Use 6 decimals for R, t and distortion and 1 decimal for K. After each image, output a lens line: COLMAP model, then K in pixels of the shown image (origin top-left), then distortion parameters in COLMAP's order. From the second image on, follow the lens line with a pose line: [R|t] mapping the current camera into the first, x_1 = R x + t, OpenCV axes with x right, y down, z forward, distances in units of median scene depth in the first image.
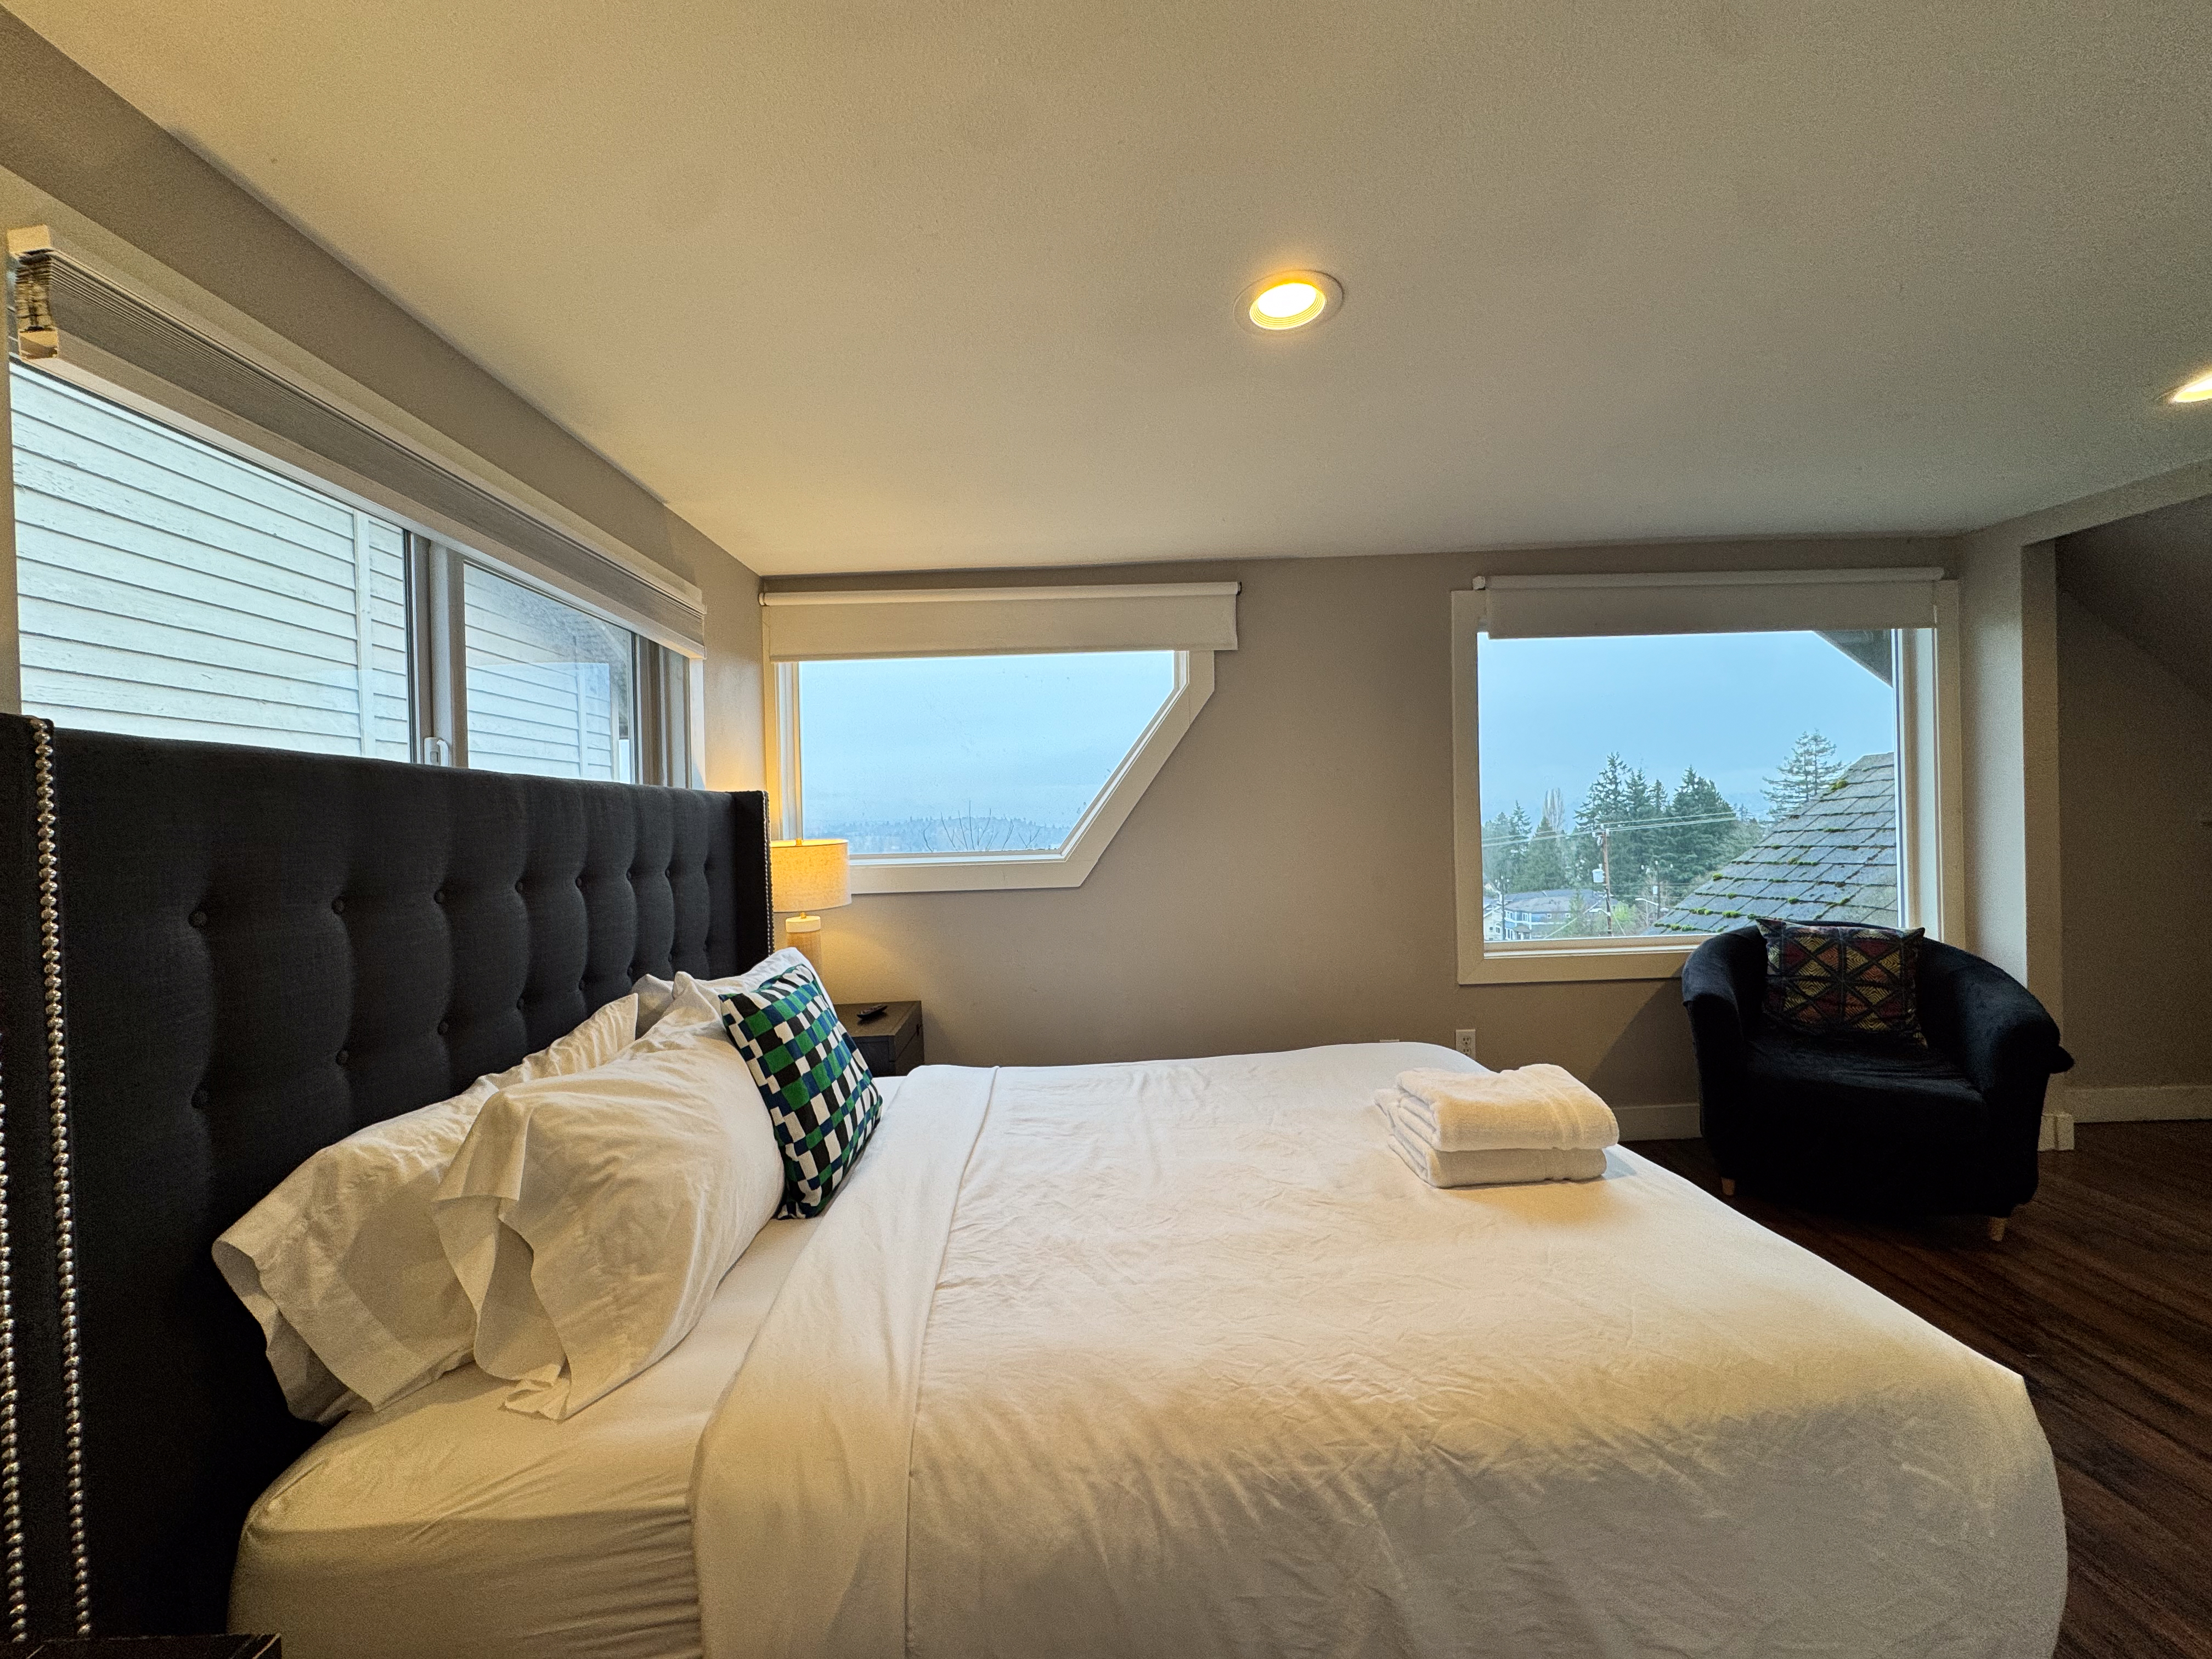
lens RADIAL K [[878.9, 0, 1101.7], [0, 878.9, 824.5], [0, 0, 1]] dist [-0.002914, 0.000176]
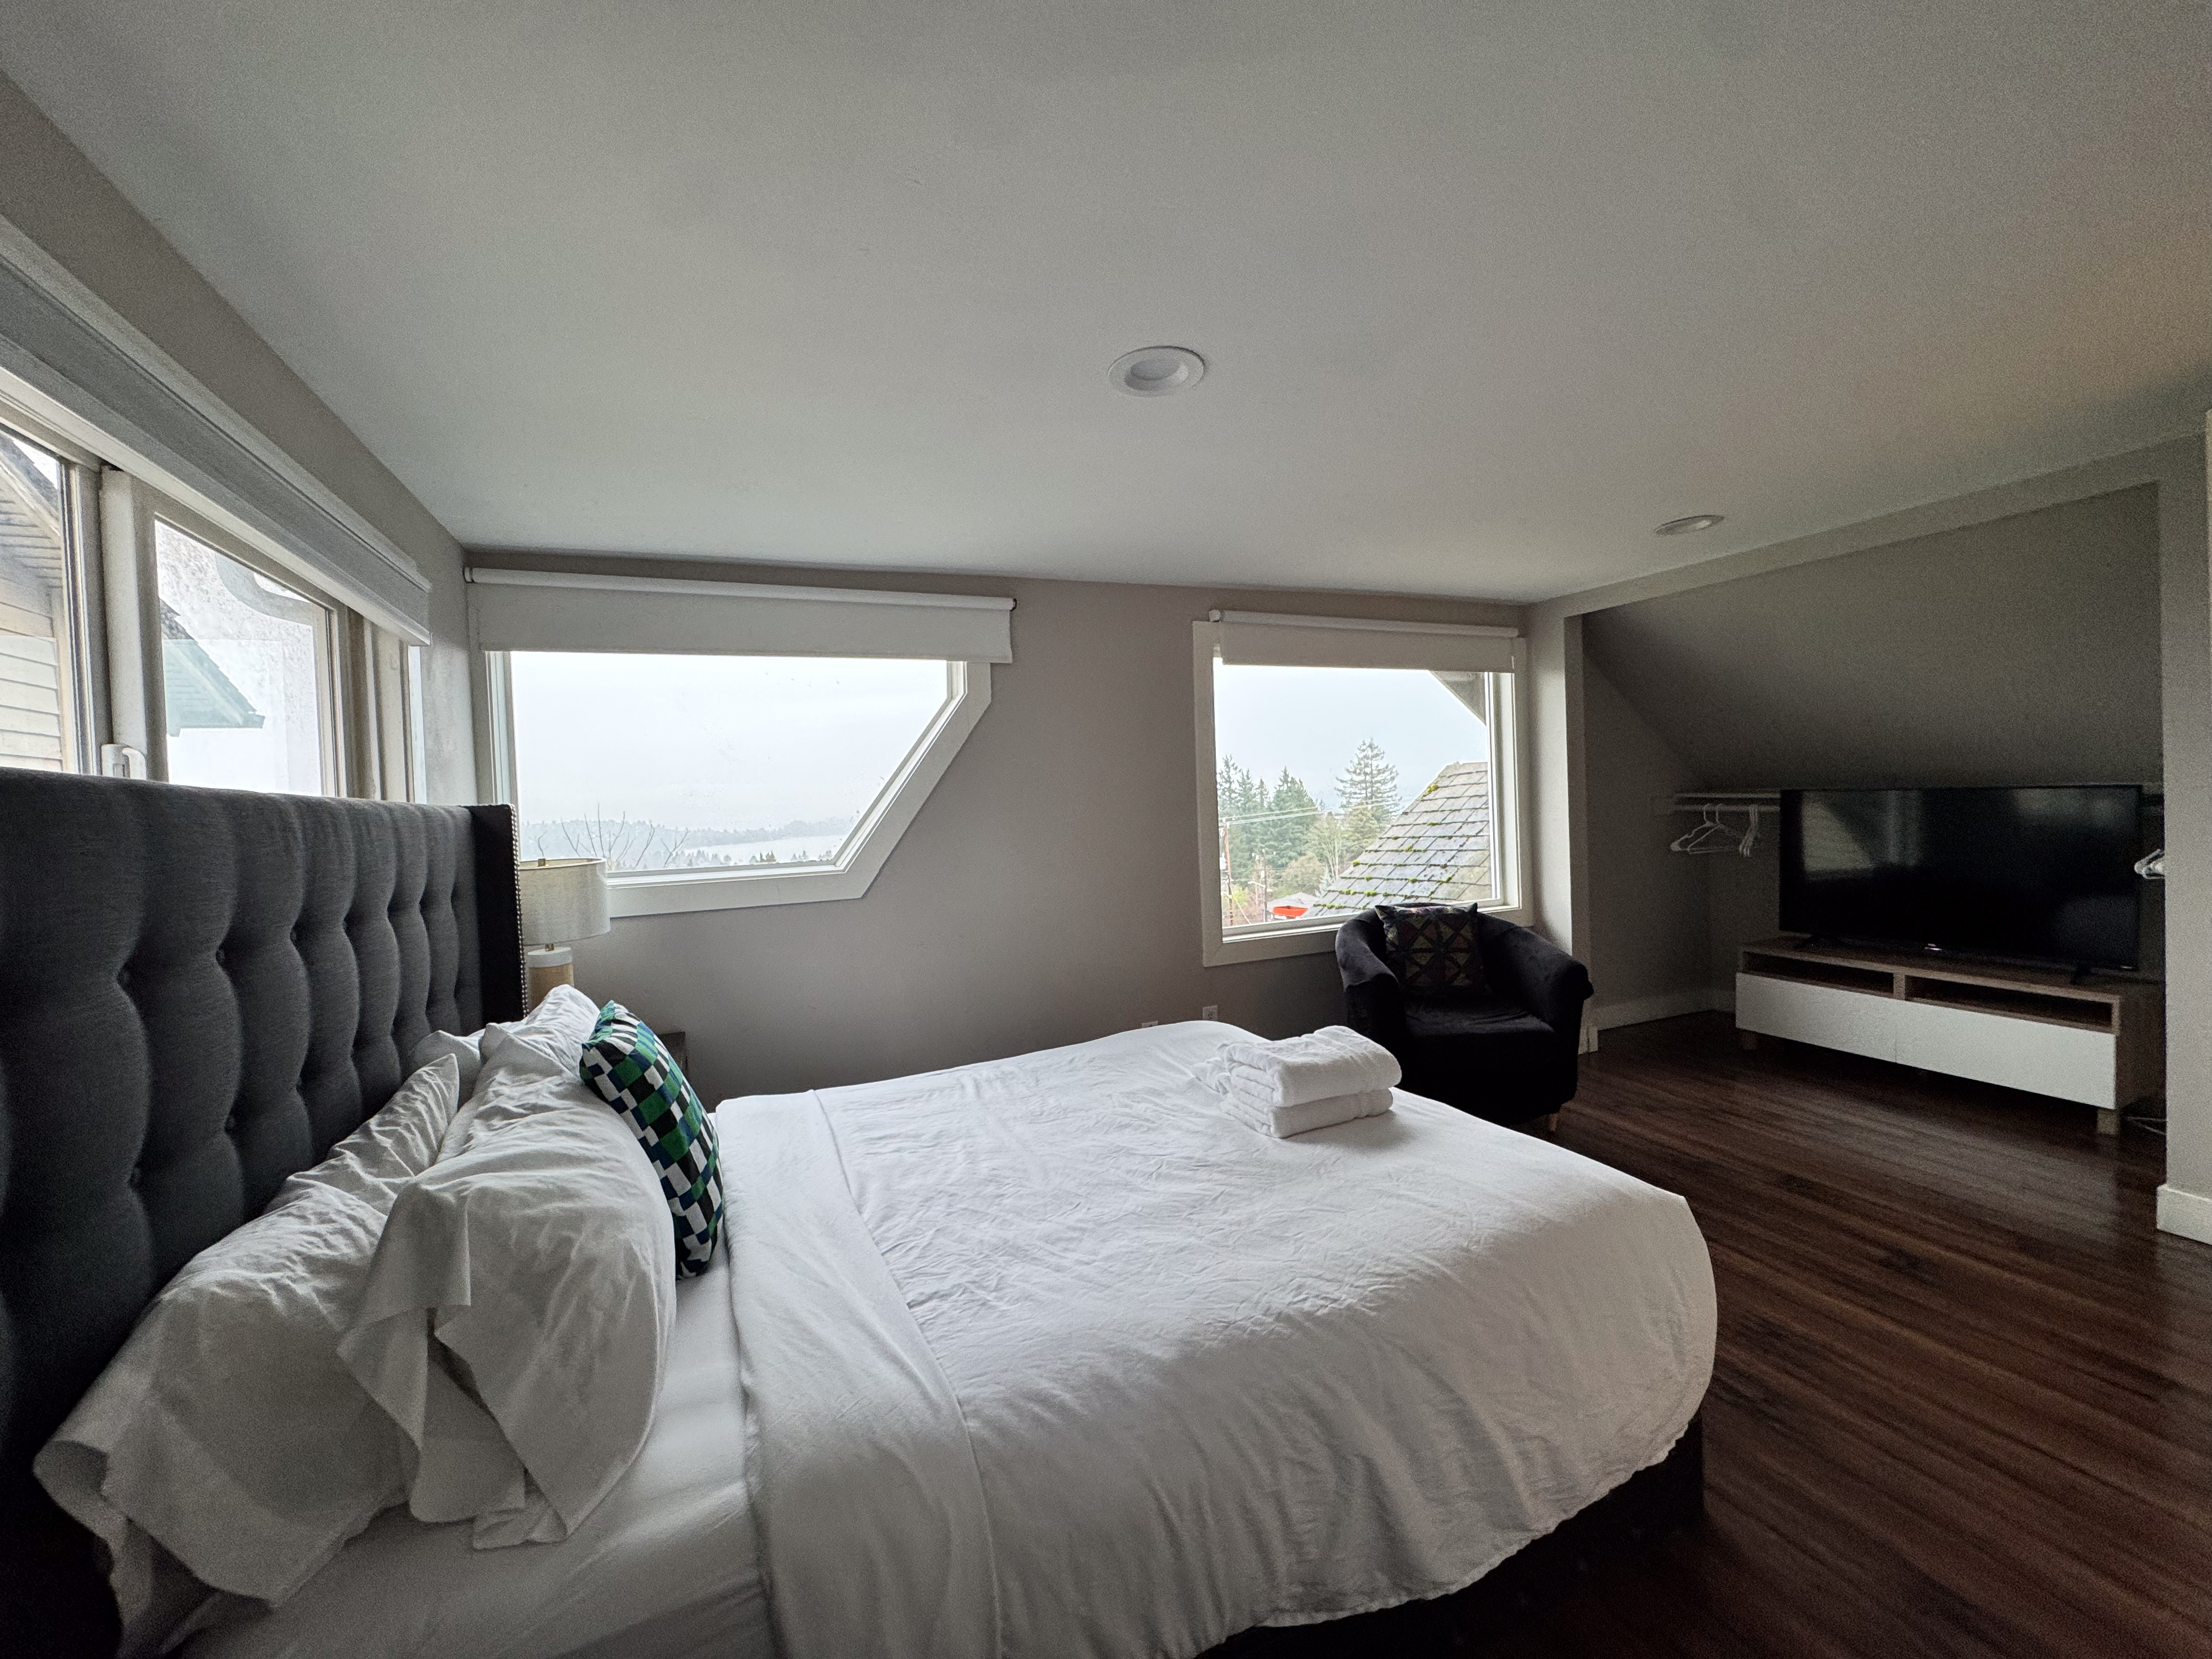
lens RADIAL K [[878.9, 0, 1101.7], [0, 878.9, 824.5], [0, 0, 1]] dist [-0.002914, 0.000176]
pose [[0.926199, -0.017938, 0.376608, -0.277634], [0.017370, 0.999837, 0.004904, -0.020901], [-0.376635, 0.002000, 0.926360, -0.011365]]
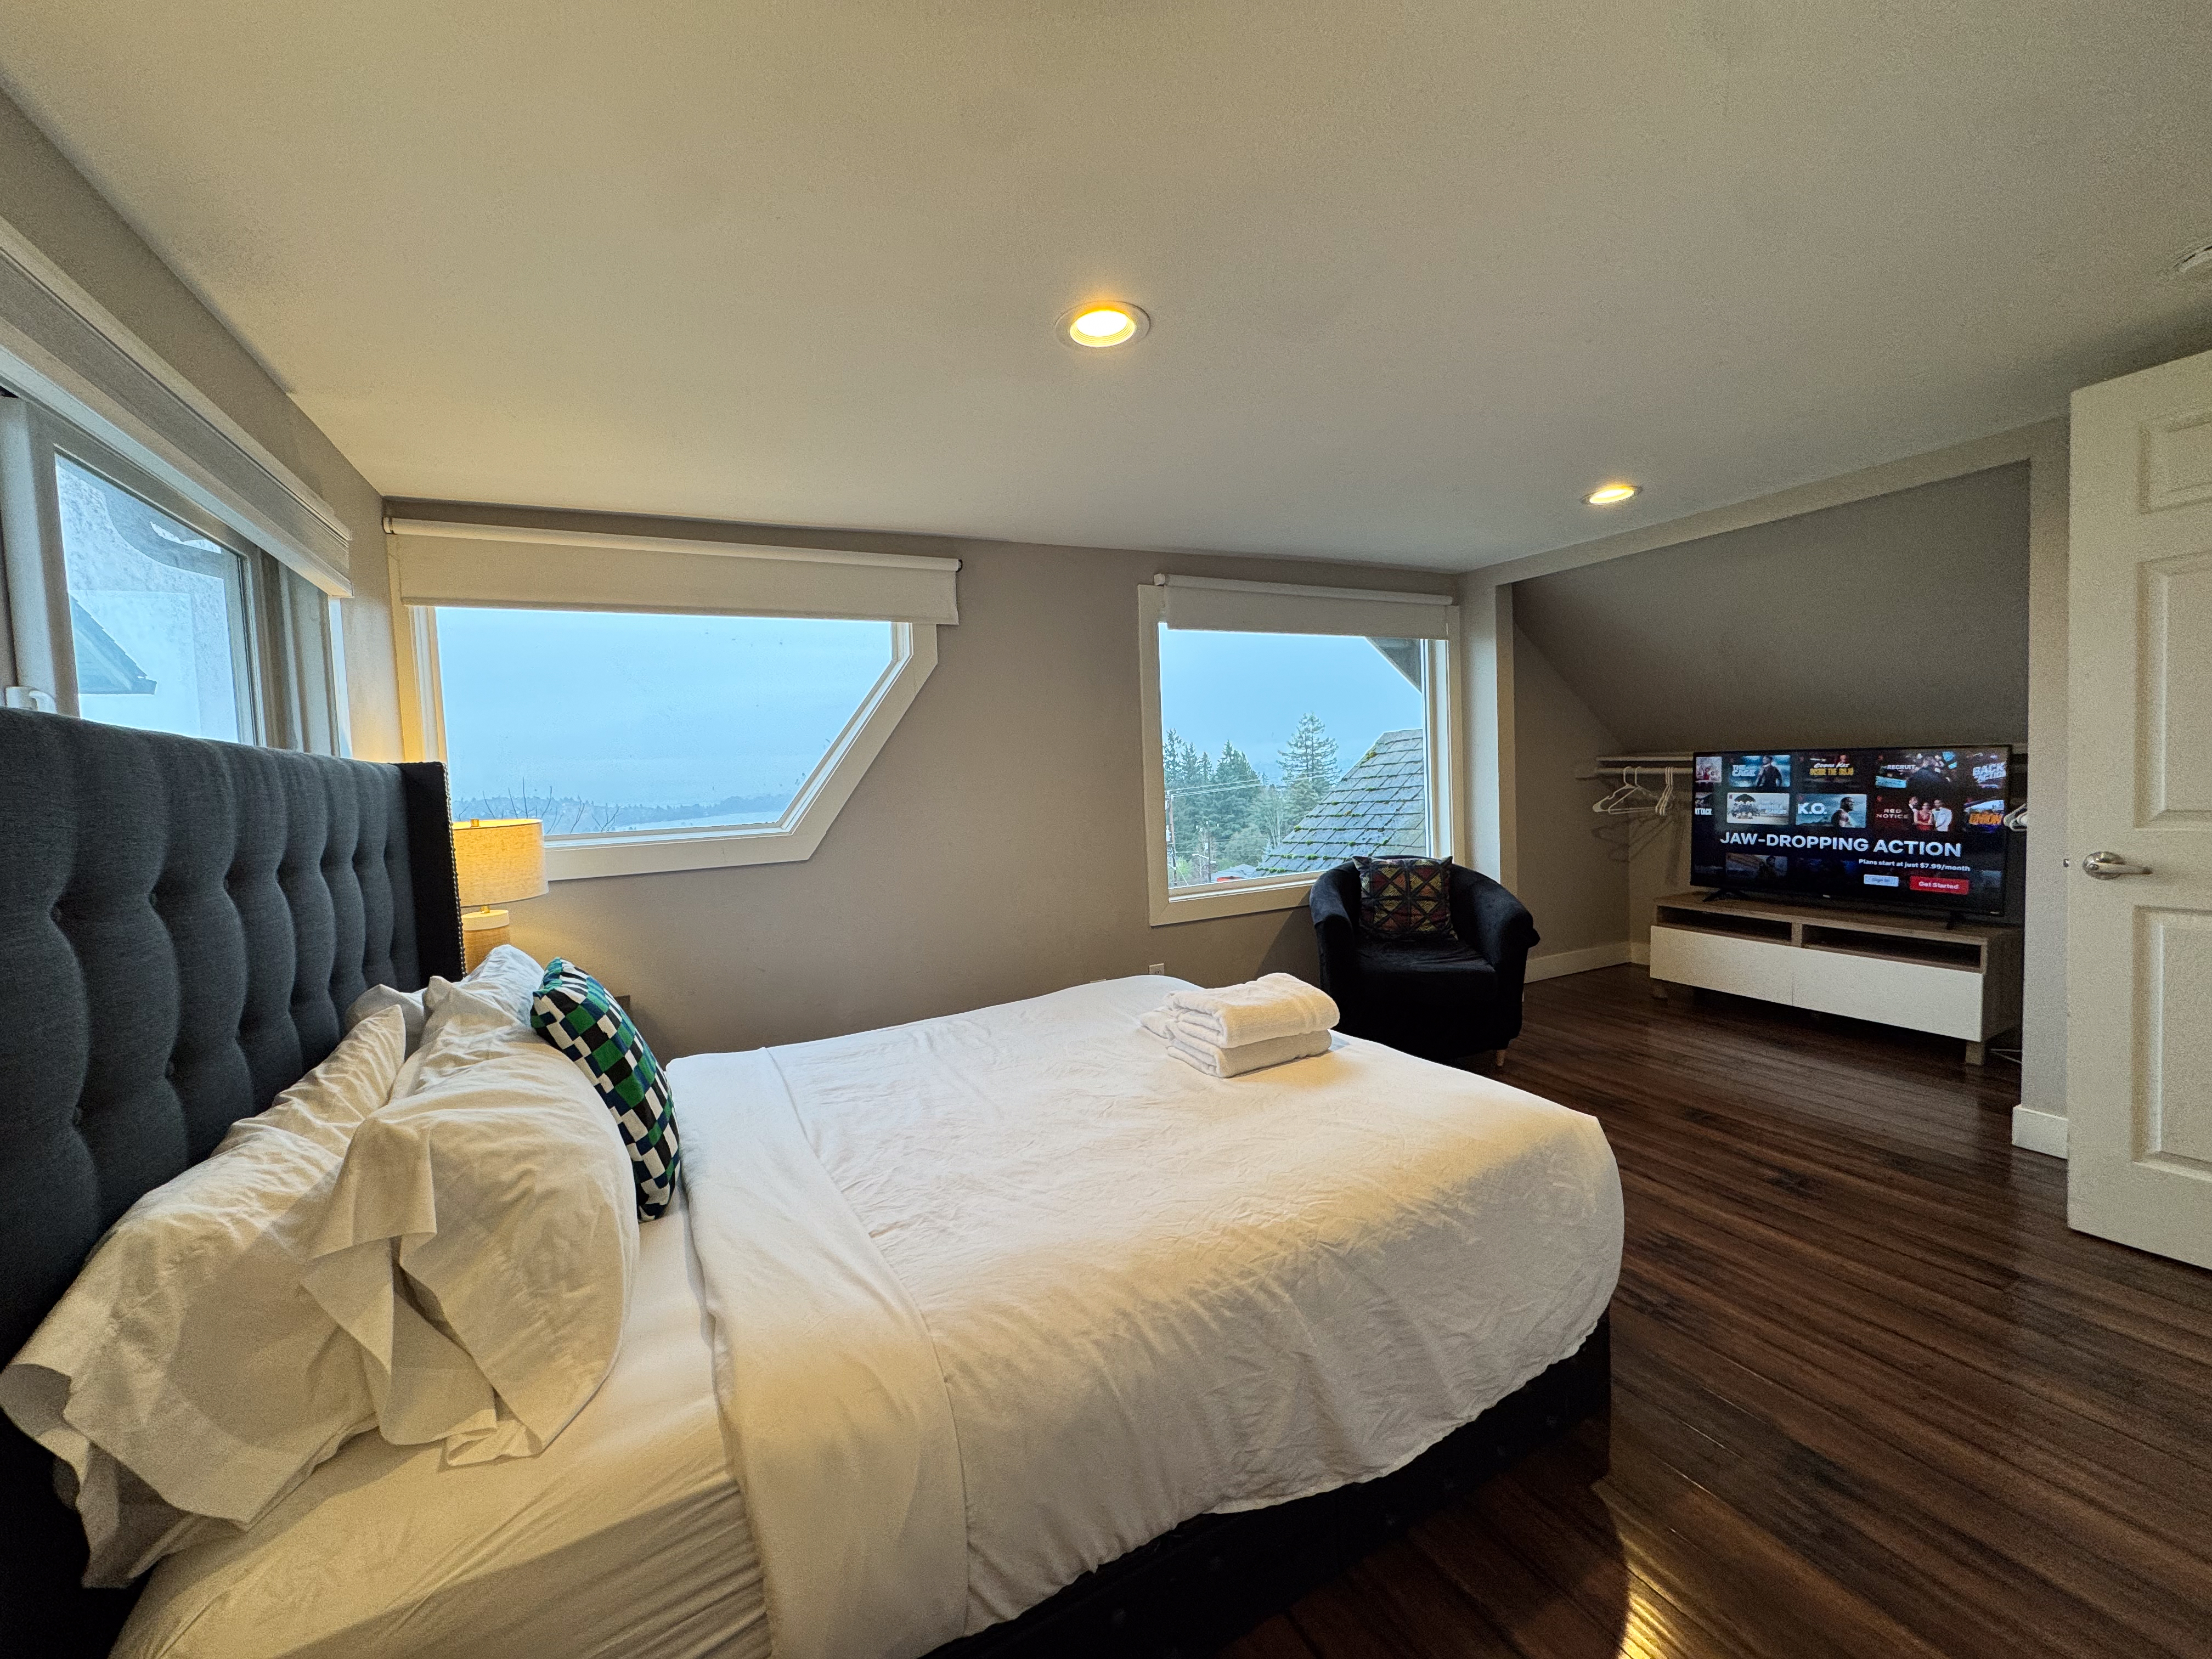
lens RADIAL K [[878.9, 0, 1101.7], [0, 878.9, 824.5], [0, 0, 1]] dist [-0.002914, 0.000176]
pose [[0.900642, -0.036070, 0.433062, -0.294462], [0.022700, 0.999094, 0.036005, 0.007769], [-0.433968, -0.022598, 0.900645, -0.032630]]
